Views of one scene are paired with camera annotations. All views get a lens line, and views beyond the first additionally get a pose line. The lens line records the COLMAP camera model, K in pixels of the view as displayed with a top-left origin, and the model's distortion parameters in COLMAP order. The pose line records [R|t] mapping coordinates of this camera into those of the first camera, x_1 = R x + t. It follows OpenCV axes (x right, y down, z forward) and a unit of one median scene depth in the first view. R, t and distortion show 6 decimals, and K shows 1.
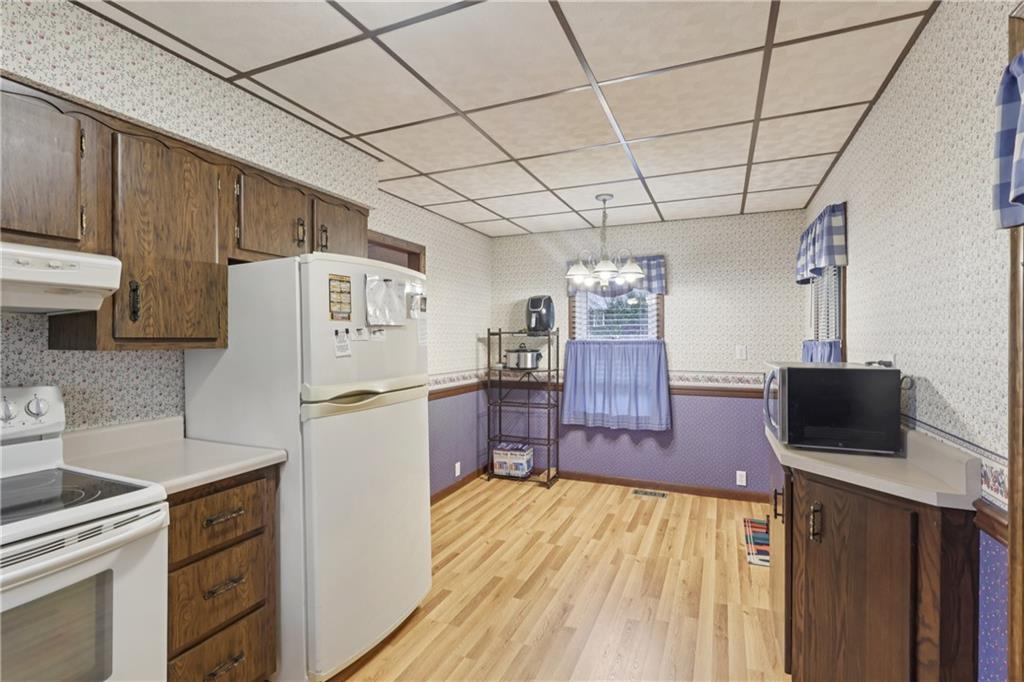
lens RADIAL K [[483.7, 0, 512.0], [0, 483.7, 341.0], [0, 0, 1]] dist [-0.000108, -0.000033]
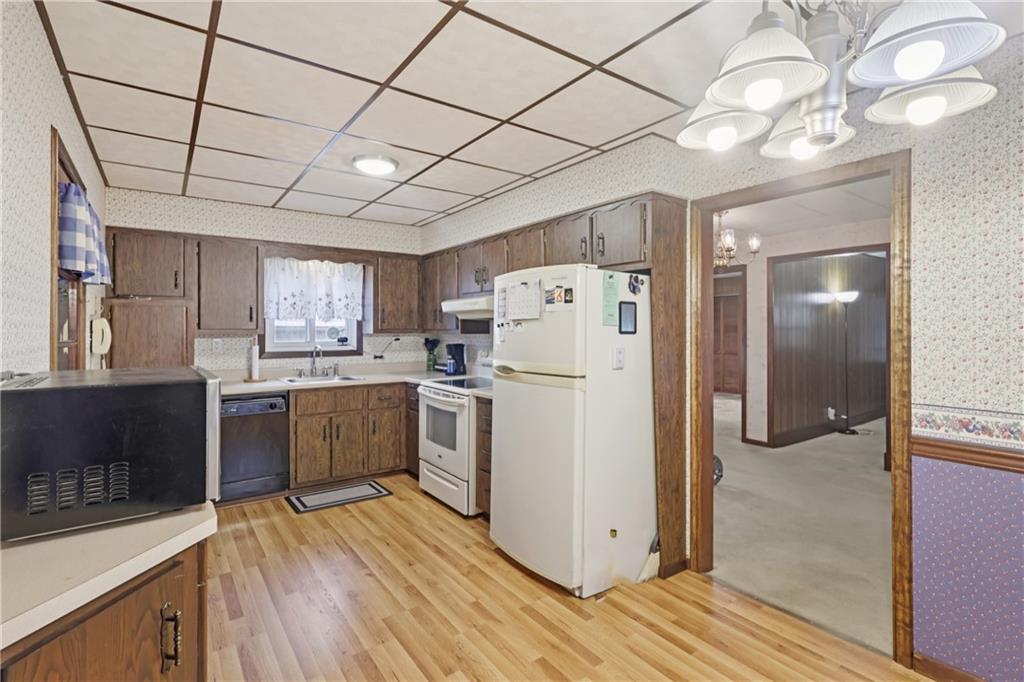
lens RADIAL K [[483.7, 0, 512.0], [0, 483.7, 341.0], [0, 0, 1]] dist [-0.000108, -0.000033]
pose [[-0.505805, 0.021259, -0.862386, 0.782278], [-0.007675, 0.999546, 0.029142, -0.011416], [0.862614, 0.021359, -0.505412, 1.503319]]
